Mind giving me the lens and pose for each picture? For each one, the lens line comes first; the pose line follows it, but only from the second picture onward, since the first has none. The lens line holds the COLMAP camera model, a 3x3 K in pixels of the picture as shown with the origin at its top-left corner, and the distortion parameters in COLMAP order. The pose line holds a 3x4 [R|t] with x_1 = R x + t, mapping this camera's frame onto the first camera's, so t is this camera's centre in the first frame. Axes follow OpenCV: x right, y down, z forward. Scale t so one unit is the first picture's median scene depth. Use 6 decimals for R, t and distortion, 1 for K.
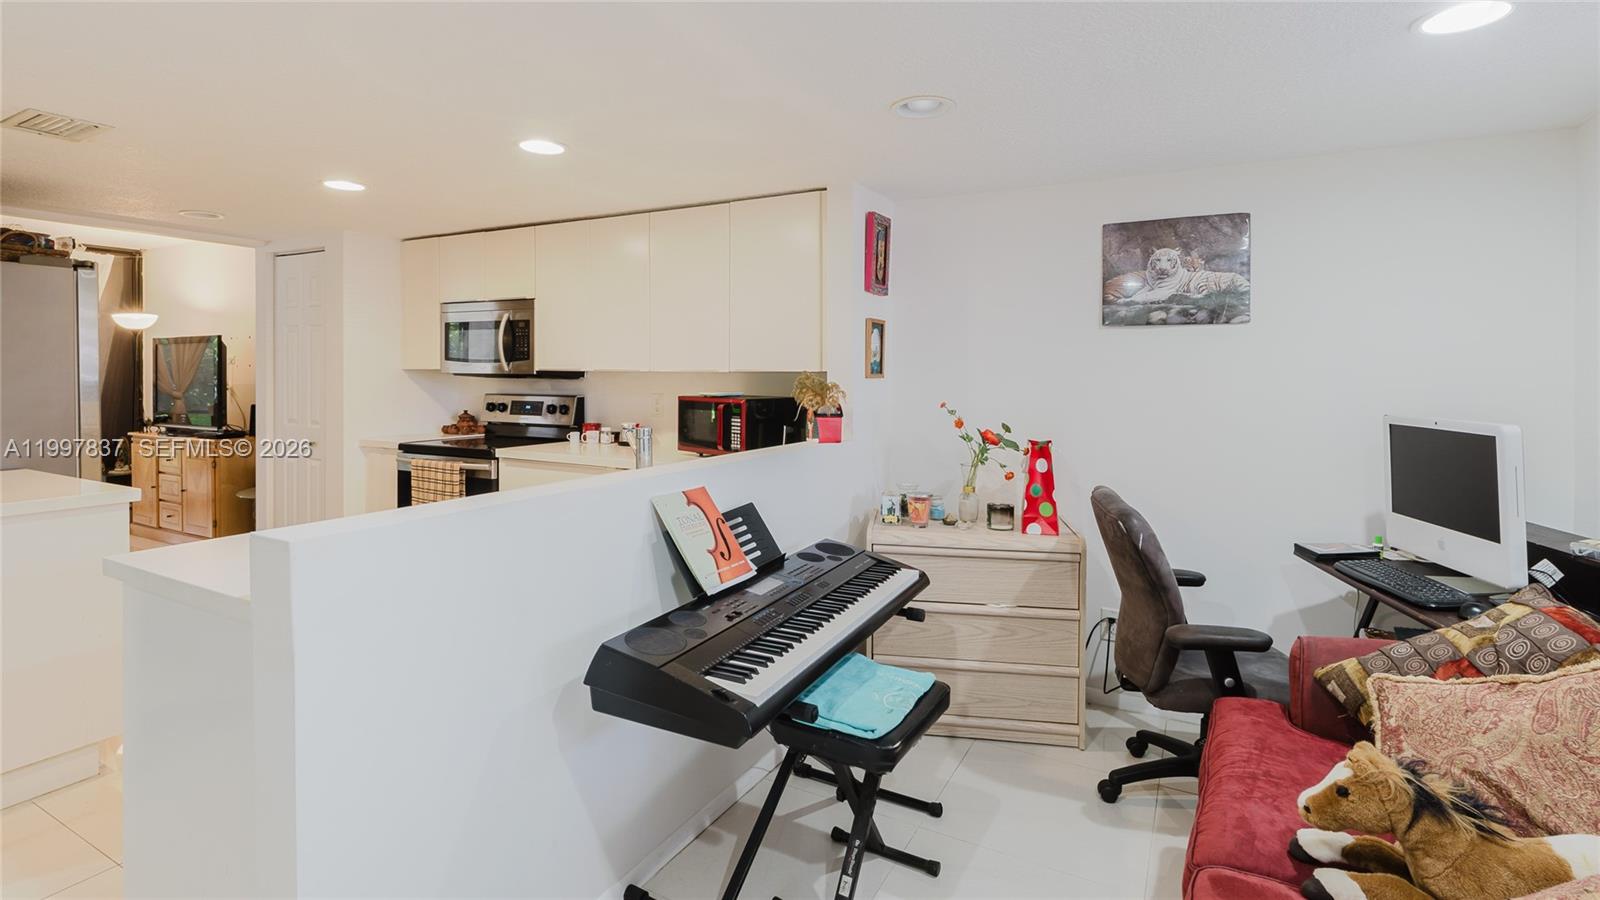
lens RADIAL K [[742.3, 0, 793.9], [0, 742.3, 411.3], [0, 0, 1]] dist [-0.010630, 0.001112]
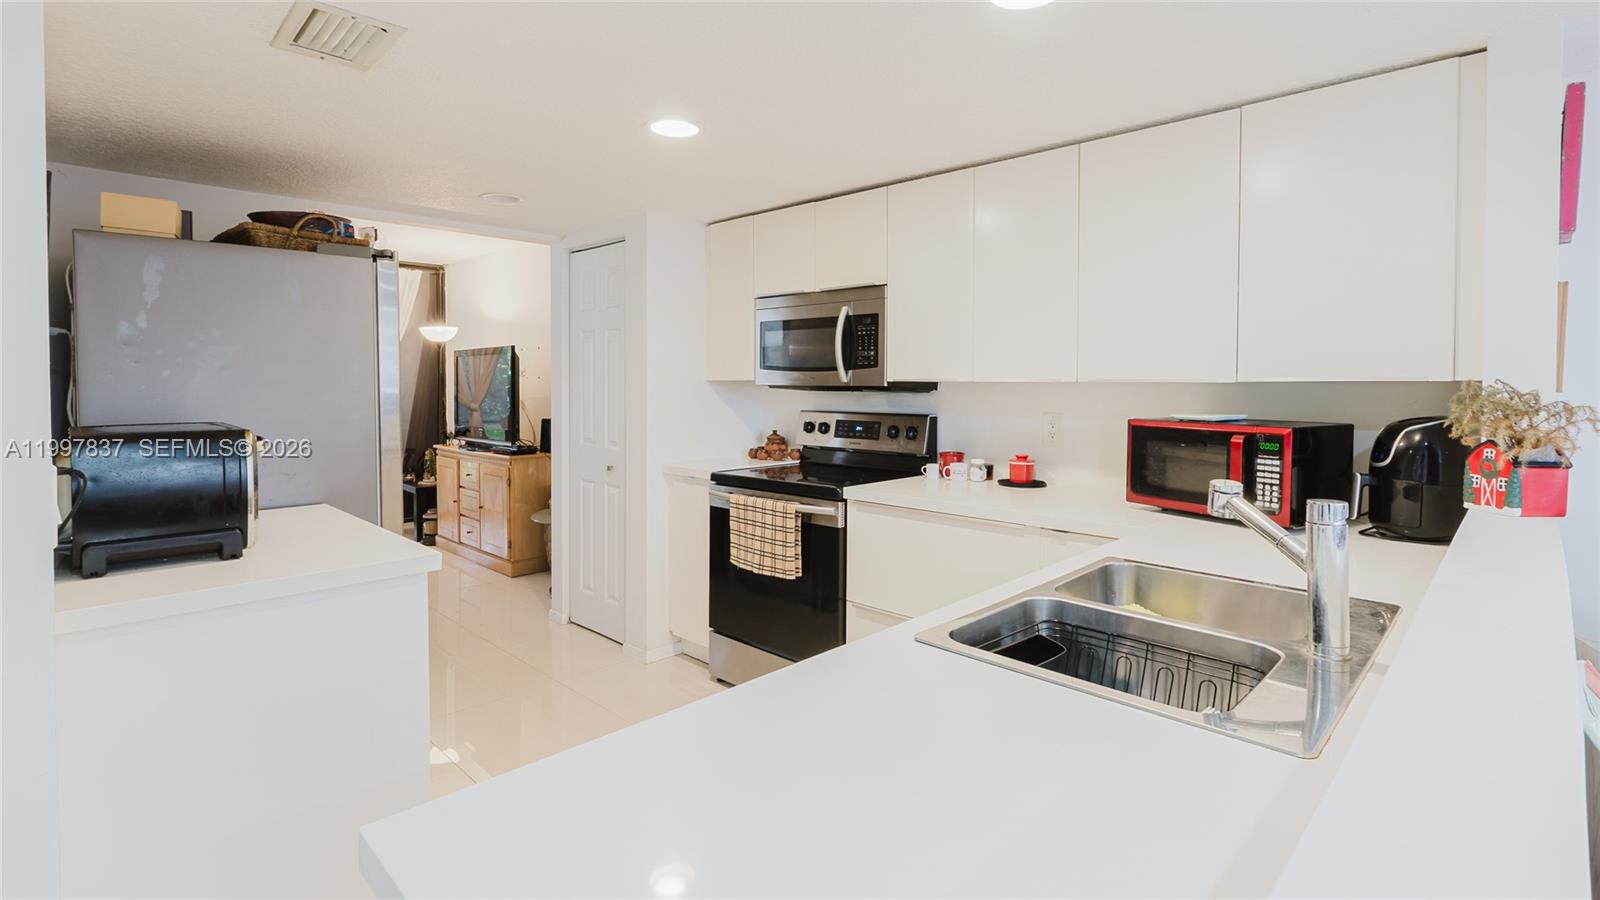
lens RADIAL K [[742.3, 0, 800.8], [0, 742.3, 441.6], [0, 0, 1]] dist [-0.010630, 0.001112]
pose [[0.961618, 0.016858, -0.273874, -0.207915], [-0.009277, 0.999538, 0.028951, -0.014124], [0.274235, -0.025299, 0.961330, 0.237102]]
